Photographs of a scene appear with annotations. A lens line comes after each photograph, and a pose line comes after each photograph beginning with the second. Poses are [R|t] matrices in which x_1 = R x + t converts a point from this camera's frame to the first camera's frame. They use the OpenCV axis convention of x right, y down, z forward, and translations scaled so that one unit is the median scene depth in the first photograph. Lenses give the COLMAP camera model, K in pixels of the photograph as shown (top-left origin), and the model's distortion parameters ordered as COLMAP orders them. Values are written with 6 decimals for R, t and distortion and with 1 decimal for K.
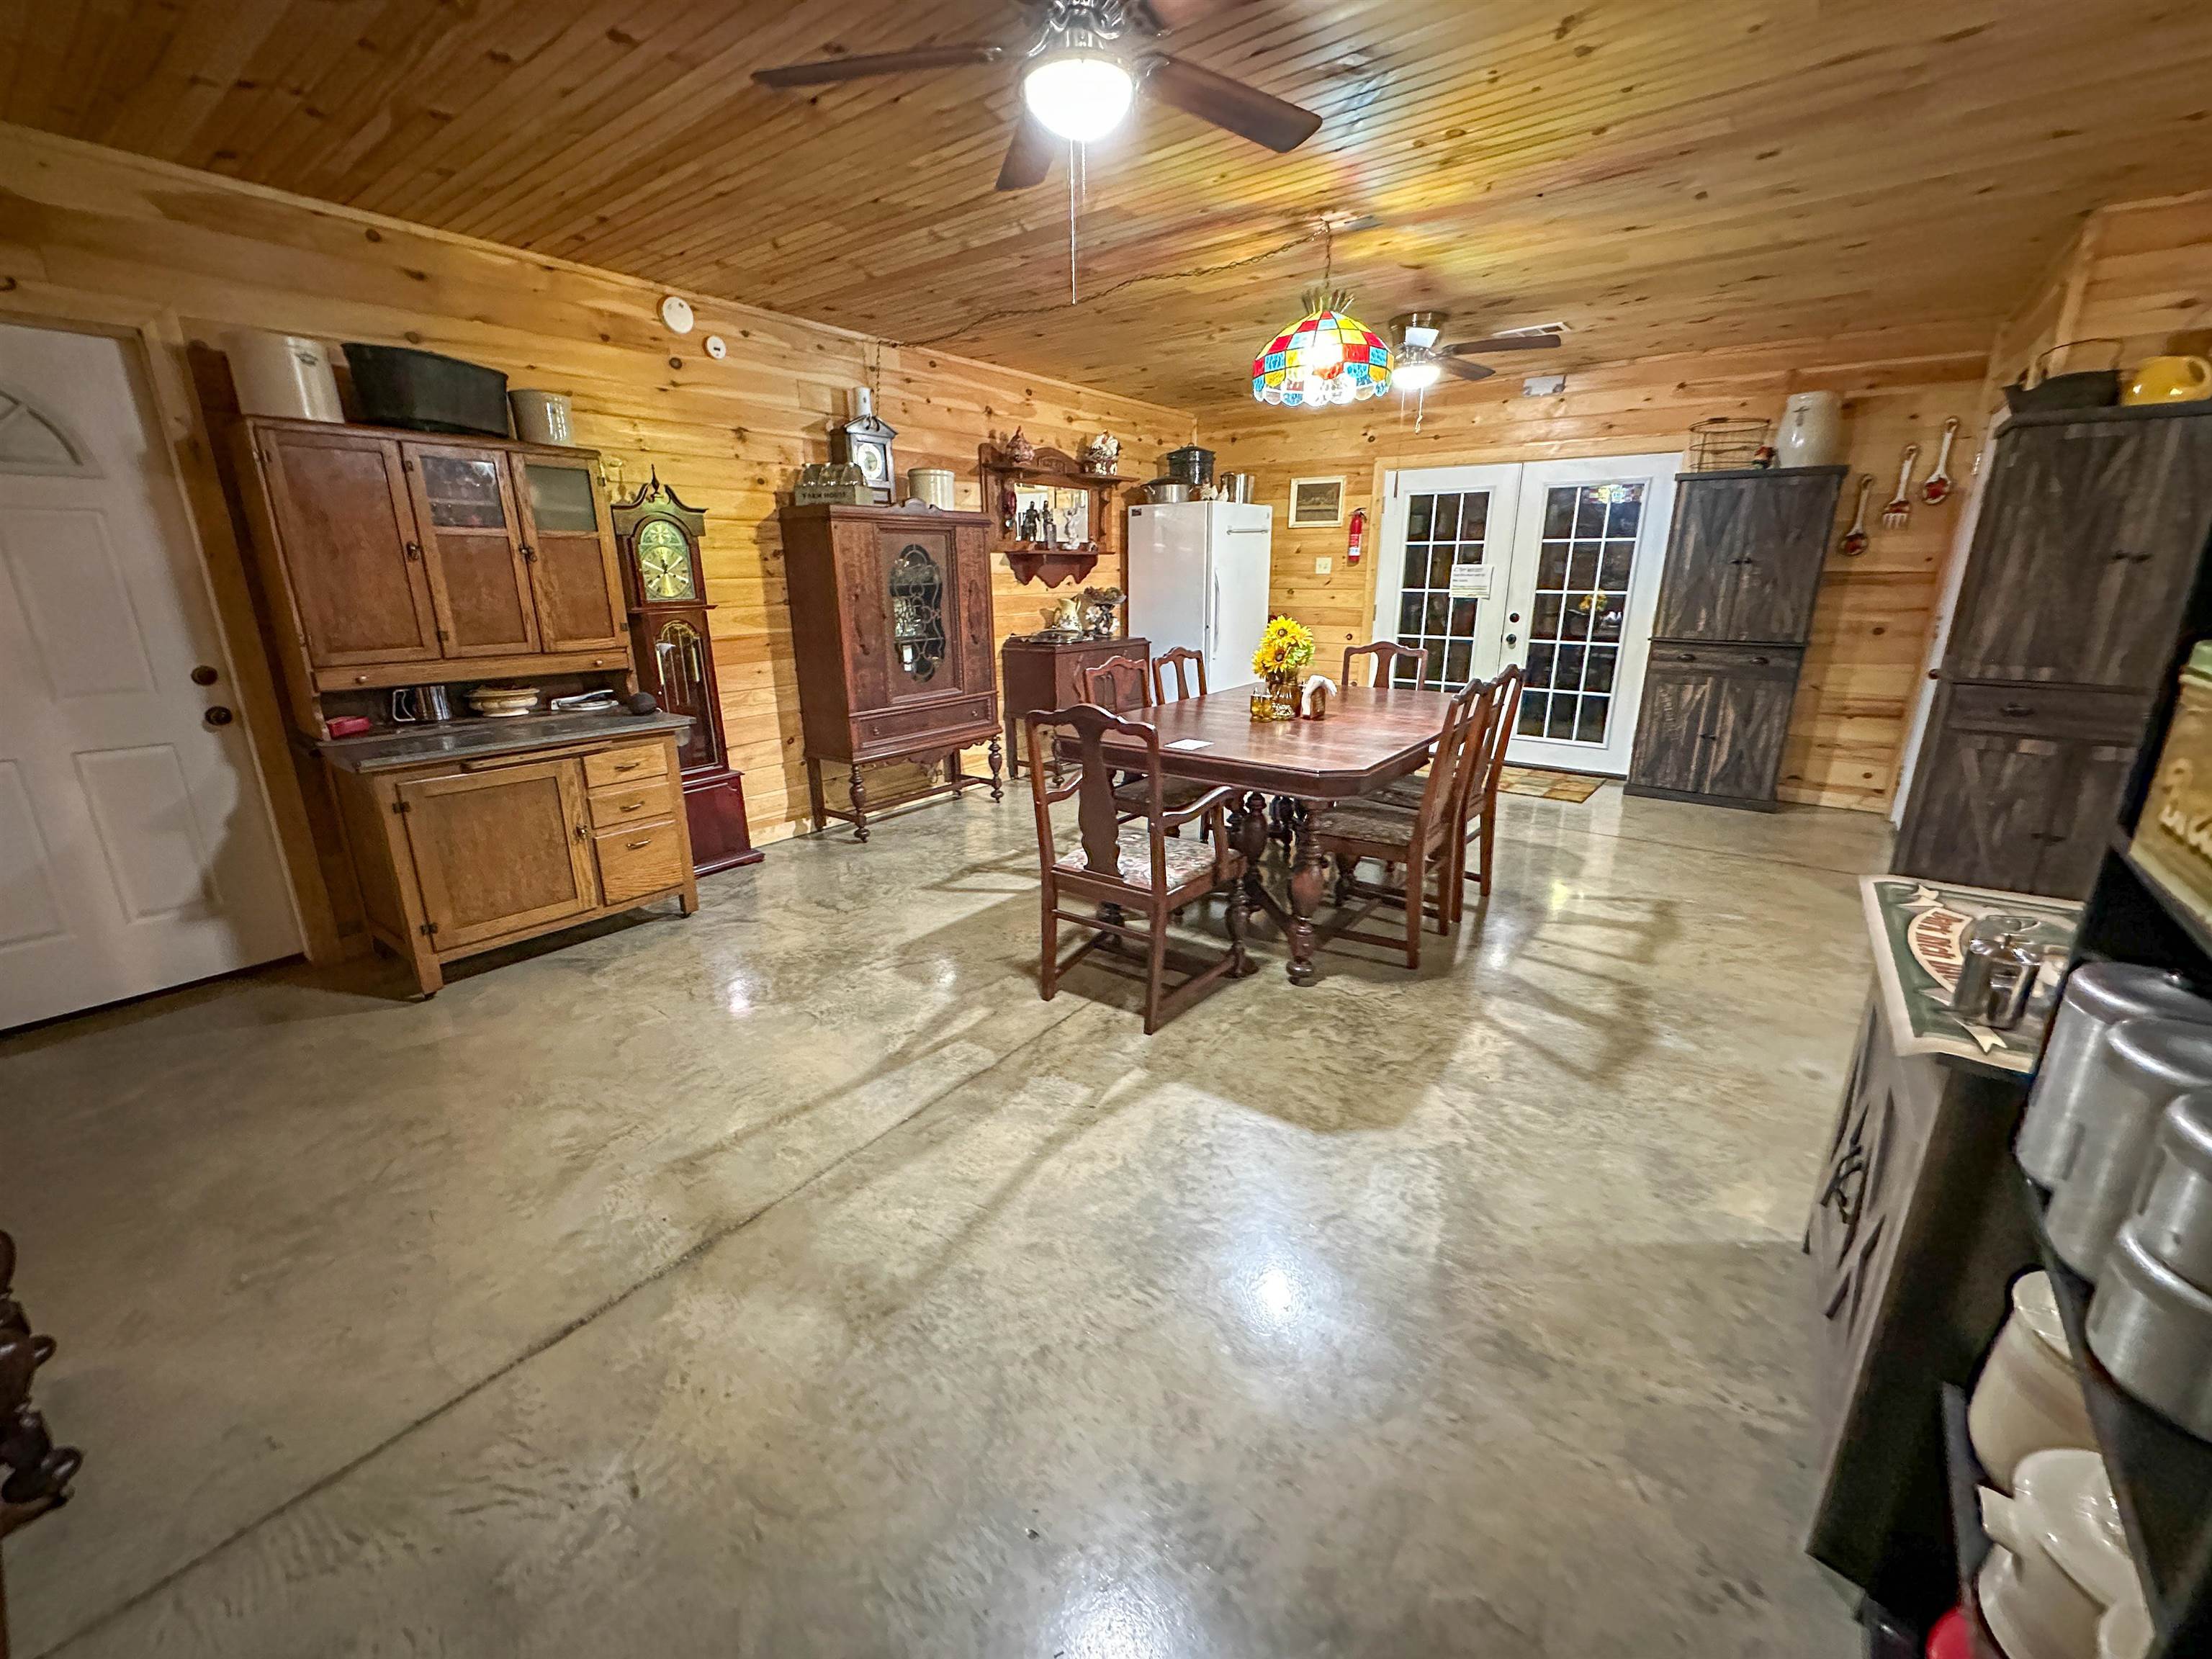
lens RADIAL K [[882.7, 0, 1107.2], [0, 882.7, 826.8], [0, 0, 1]] dist [-0.005946, 0.001104]
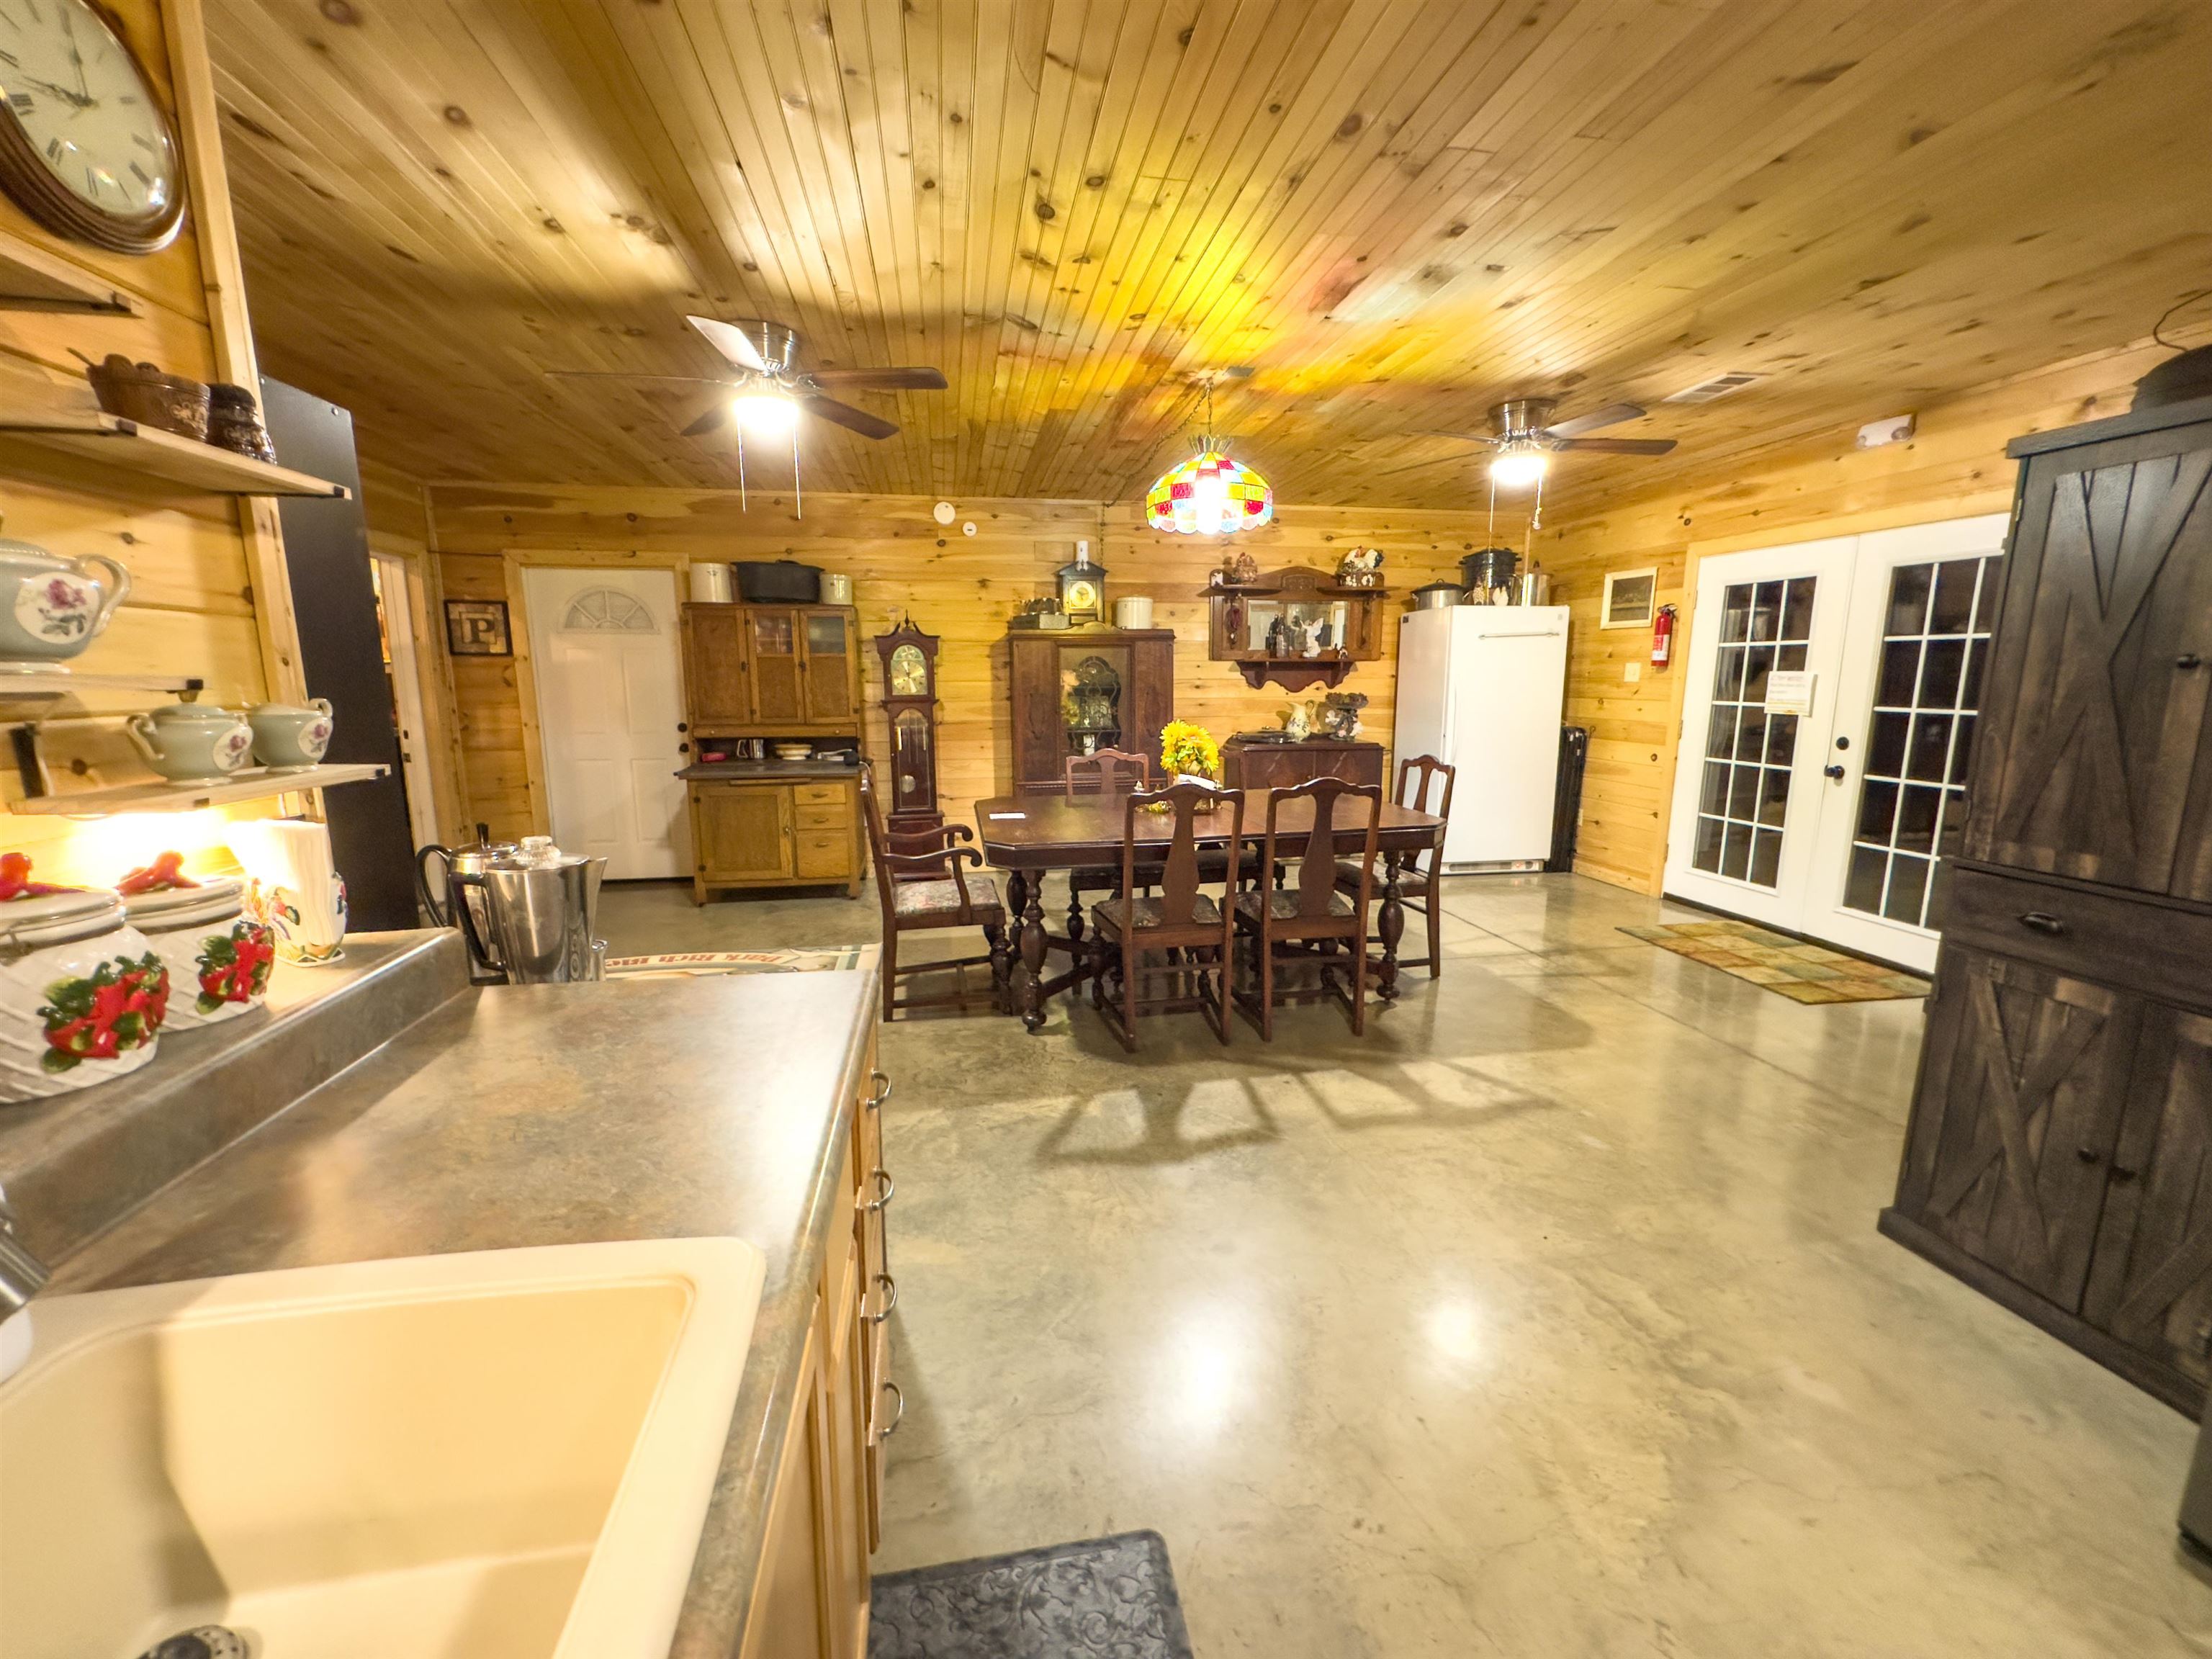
lens RADIAL K [[882.7, 0, 1105.8], [0, 882.7, 827.8], [0, 0, 1]] dist [-0.005946, 0.001104]
pose [[0.732209, 0.119460, -0.670521, 0.699092], [-0.191027, 0.981002, -0.033827, -0.041723], [0.653742, 0.152856, 0.741119, 0.116921]]
